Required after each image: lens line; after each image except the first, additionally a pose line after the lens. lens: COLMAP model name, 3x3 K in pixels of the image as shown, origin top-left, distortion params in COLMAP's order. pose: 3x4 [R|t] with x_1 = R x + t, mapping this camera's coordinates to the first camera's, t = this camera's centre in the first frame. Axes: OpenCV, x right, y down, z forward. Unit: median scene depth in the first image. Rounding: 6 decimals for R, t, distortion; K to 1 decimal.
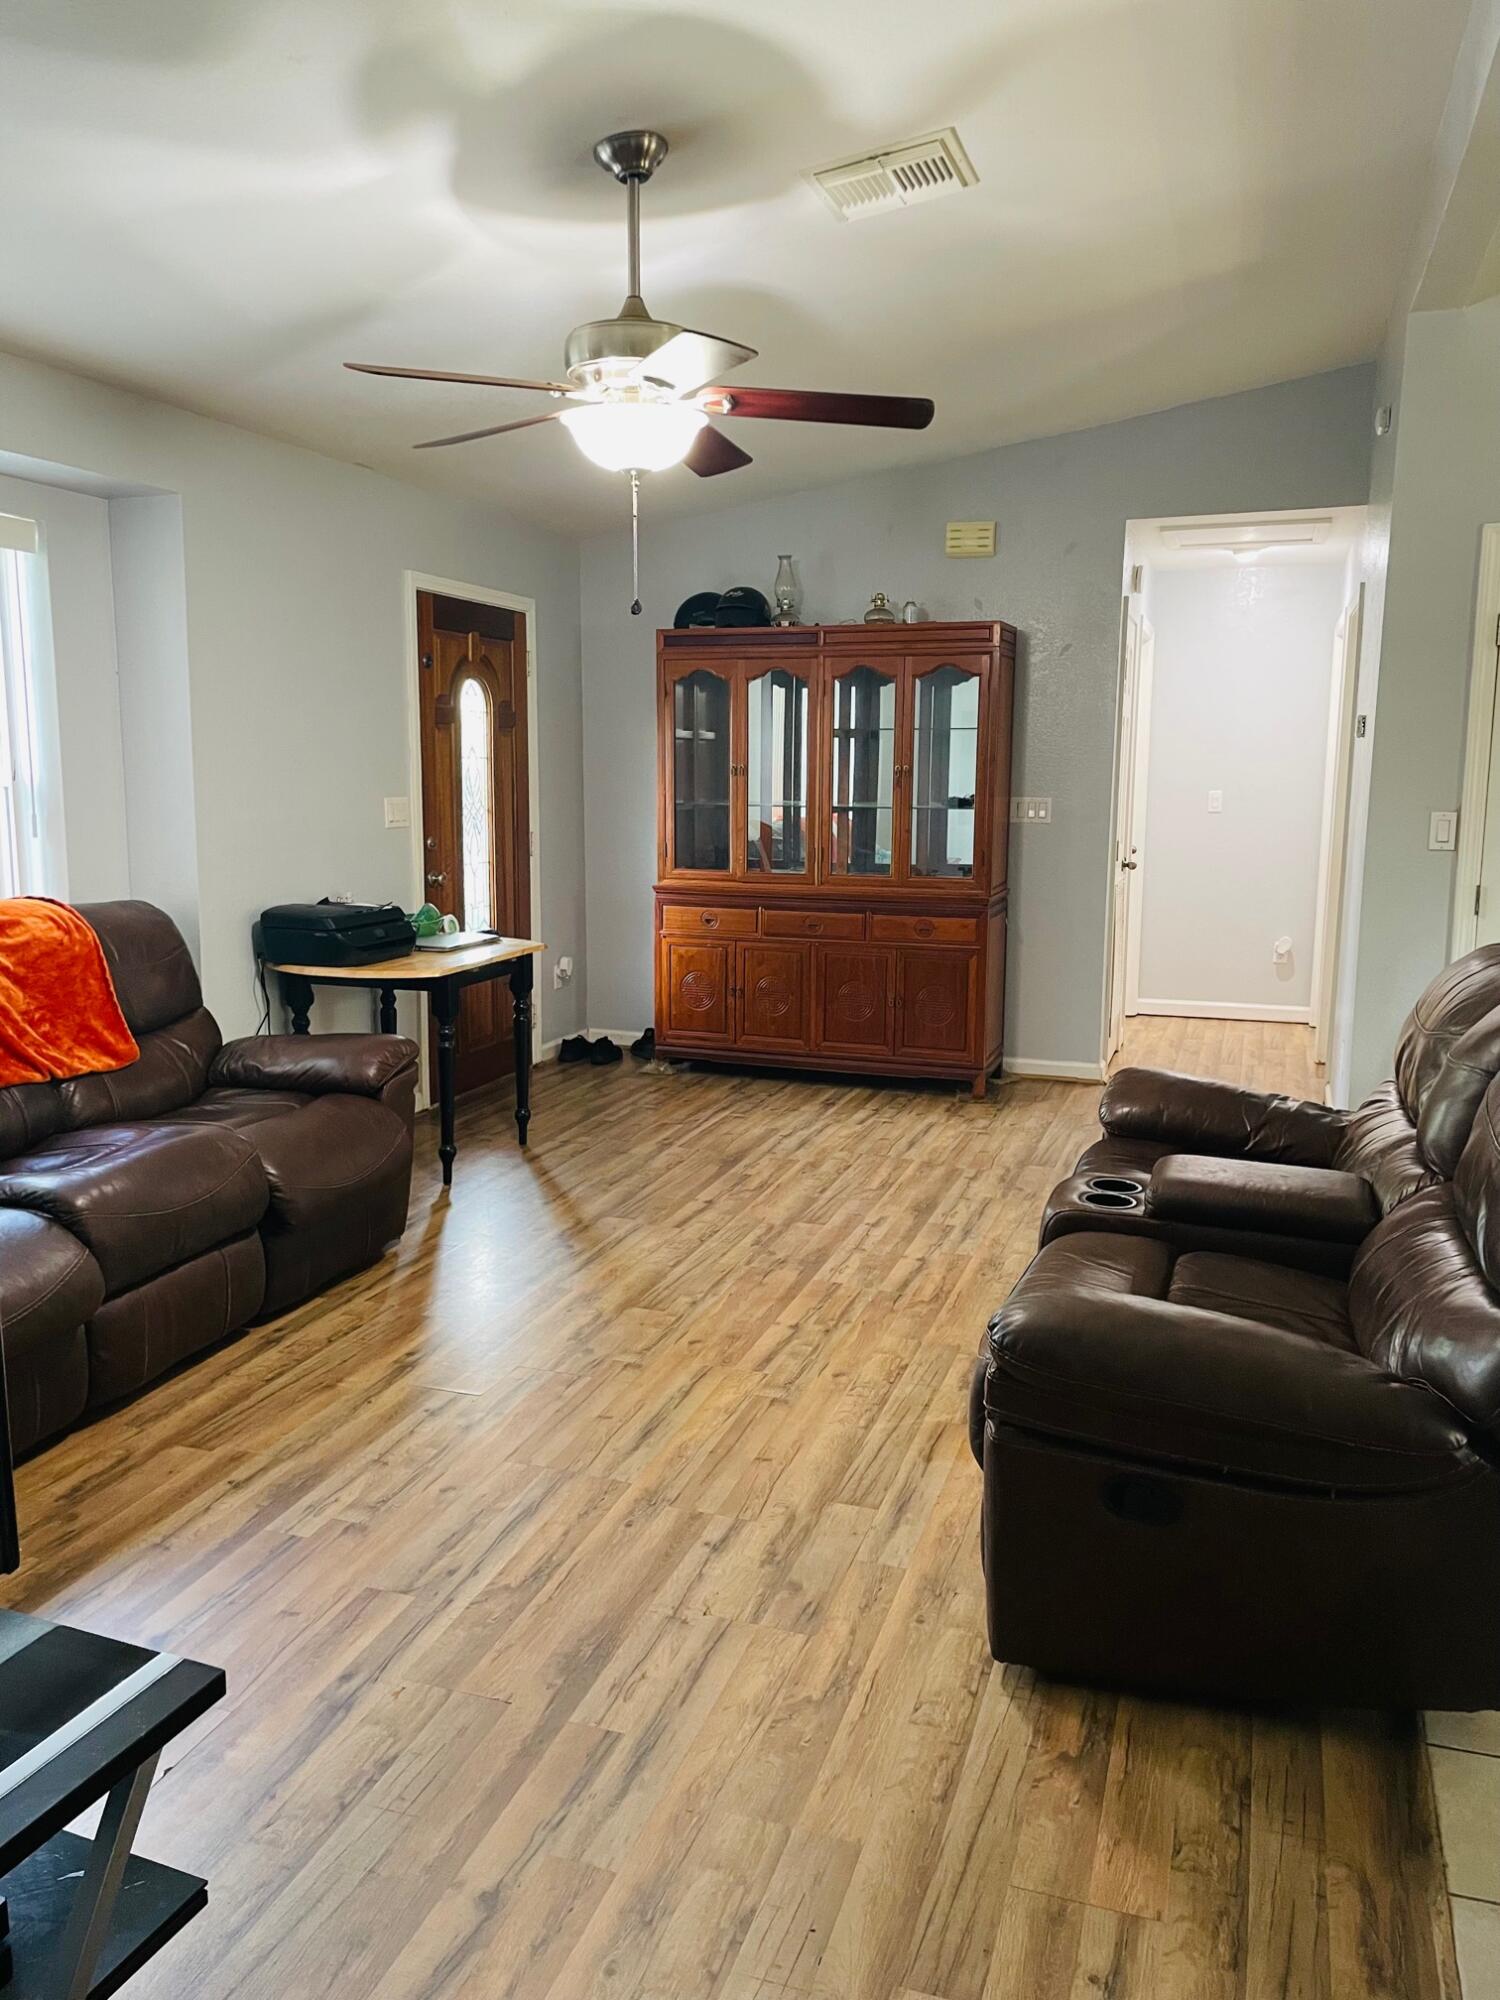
lens RADIAL K [[1493.9, 0, 742.8], [0, 1493.9, 993.8], [0, 0, 1]] dist [0.098256, -0.129322]
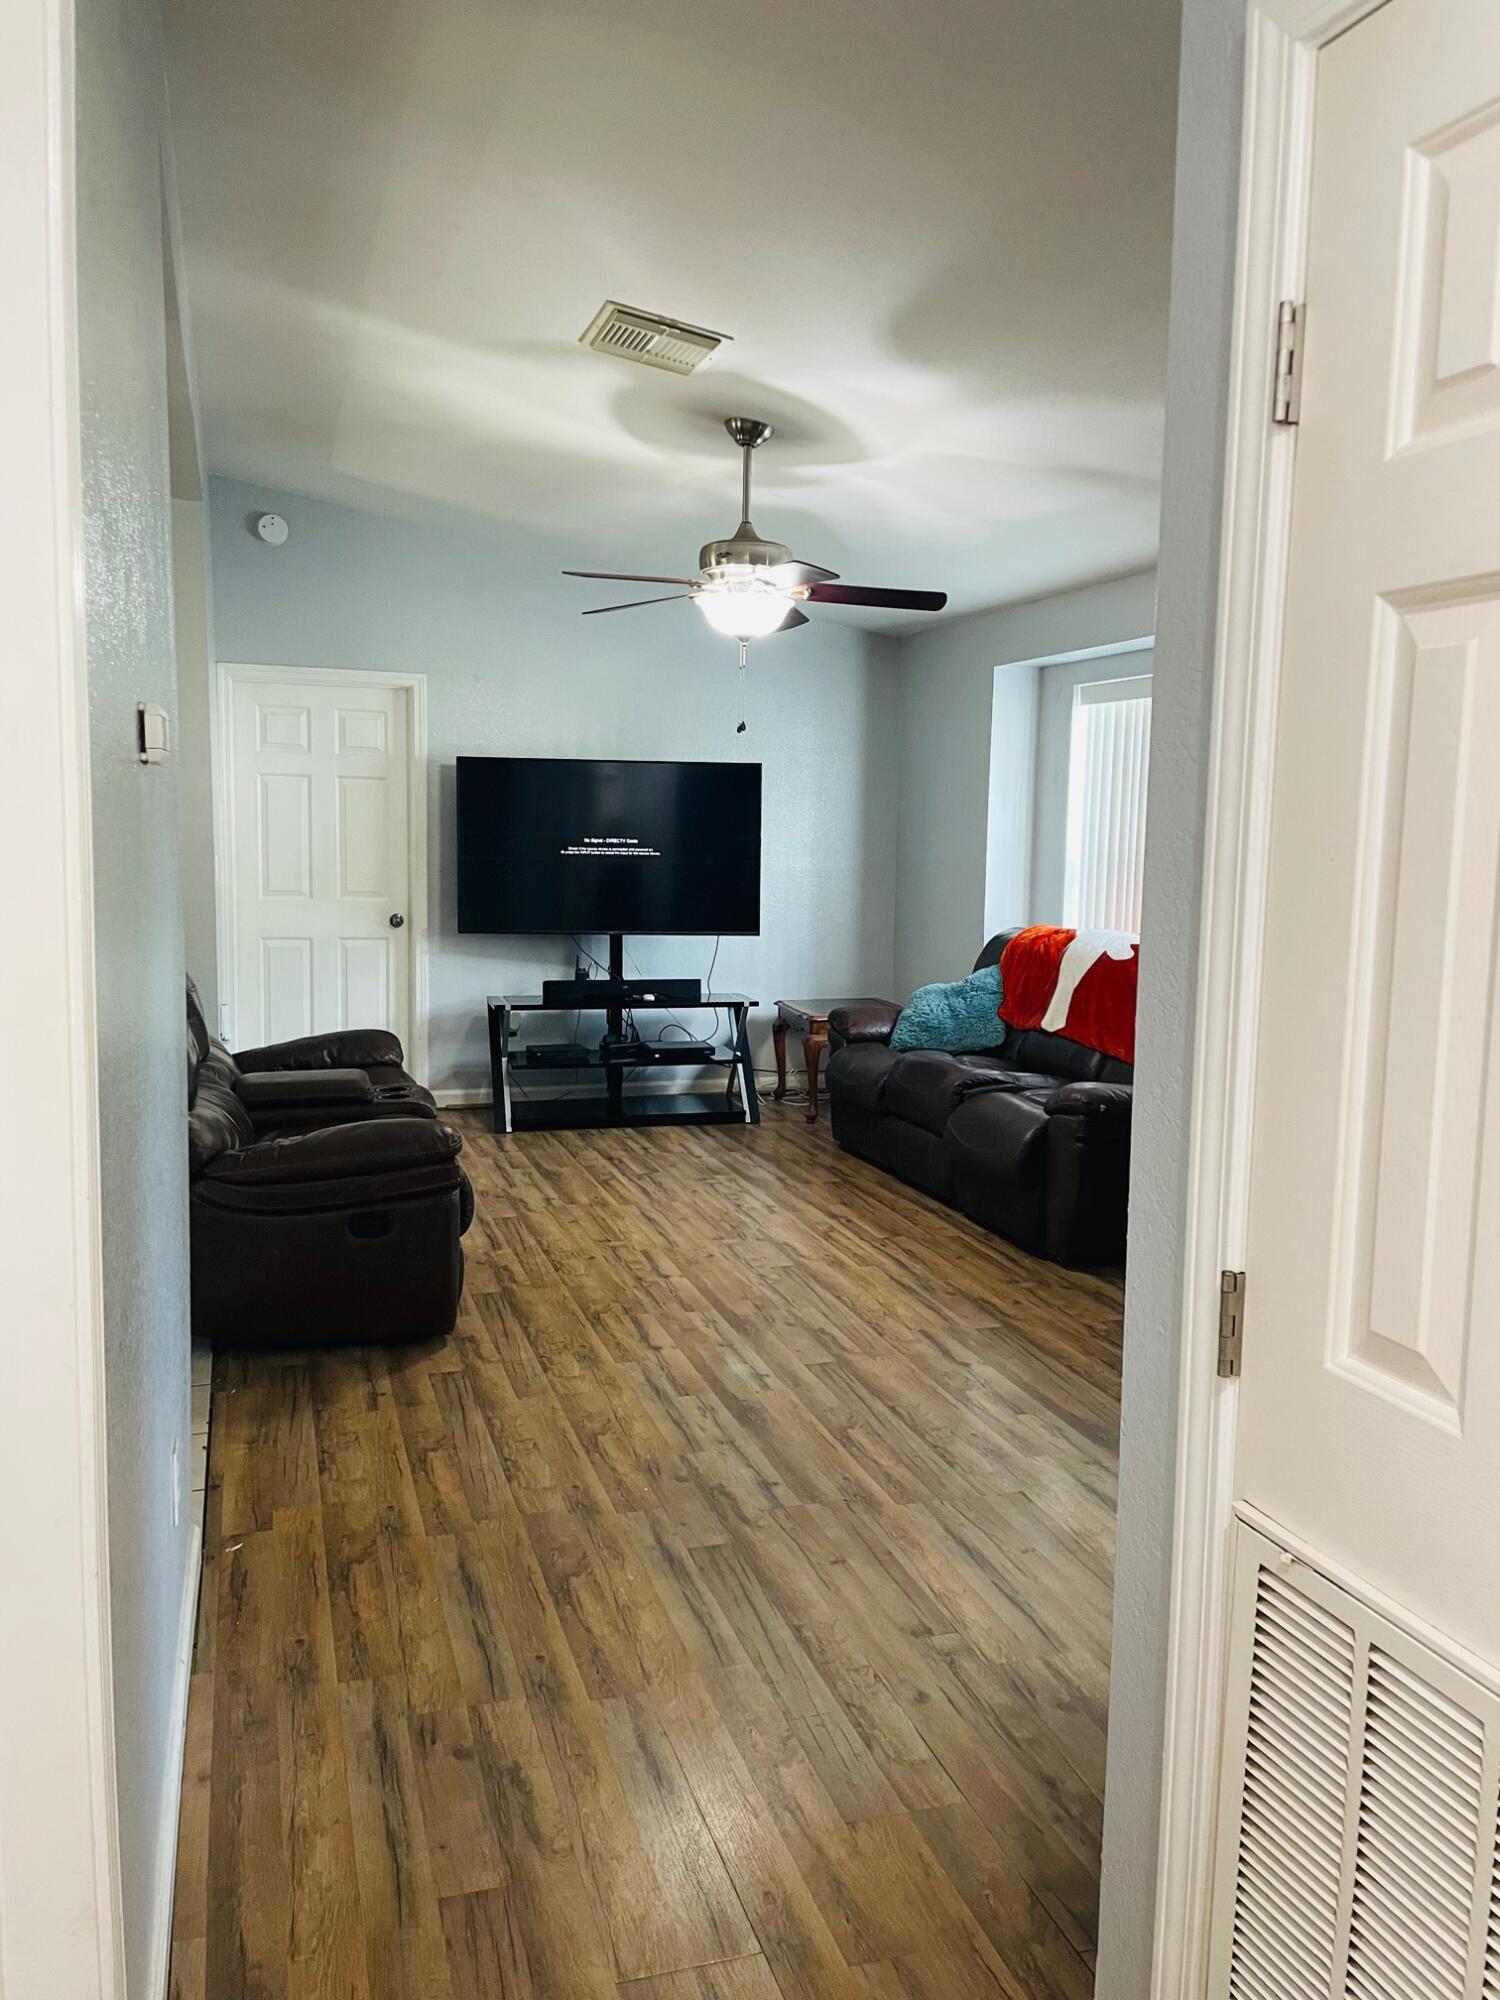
lens RADIAL K [[1495.9, 0, 752.8], [0, 1495.9, 989.9], [0, 0, 1]] dist [0.092478, -0.113402]
pose [[-0.795815, 0.045319, -0.603841, 0.626728], [-0.116872, 0.966951, 0.226600, -0.262164], [0.594154, 0.250904, -0.764217, 1.682552]]
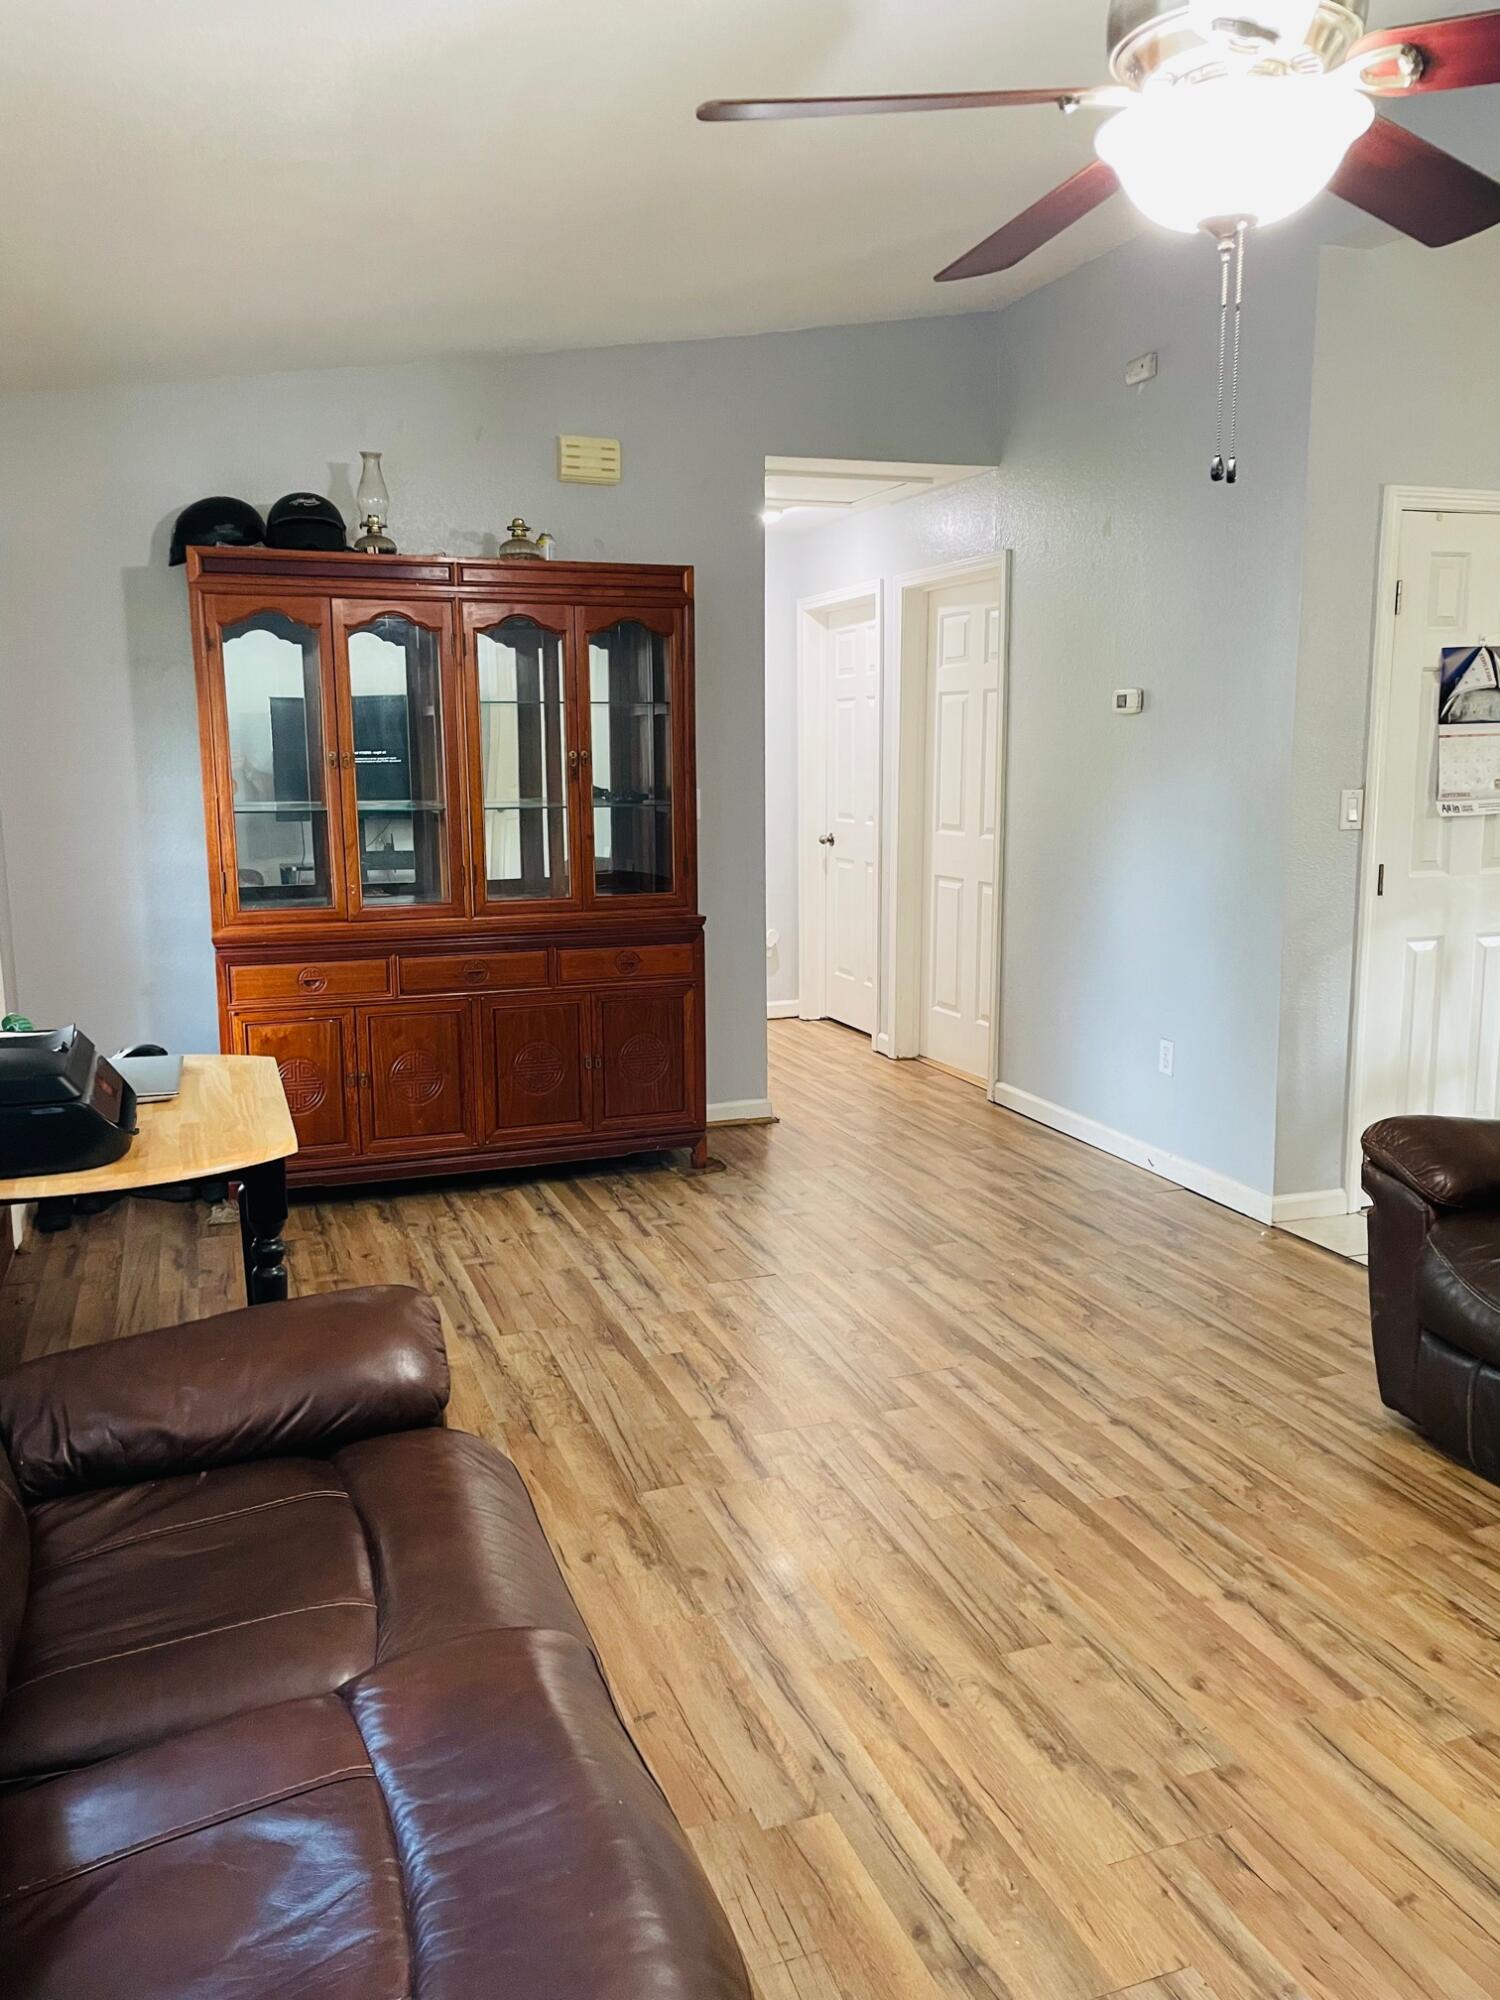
lens RADIAL K [[1510.2, 0, 743.8], [0, 1510.2, 968.0], [0, 0, 1]] dist [0.103222, -0.132062]
pose [[0.775962, -0.106737, 0.621684, -0.453307], [0.110780, 0.993321, 0.032272, -0.084906], [-0.620976, 0.043828, 0.782603, 0.513005]]
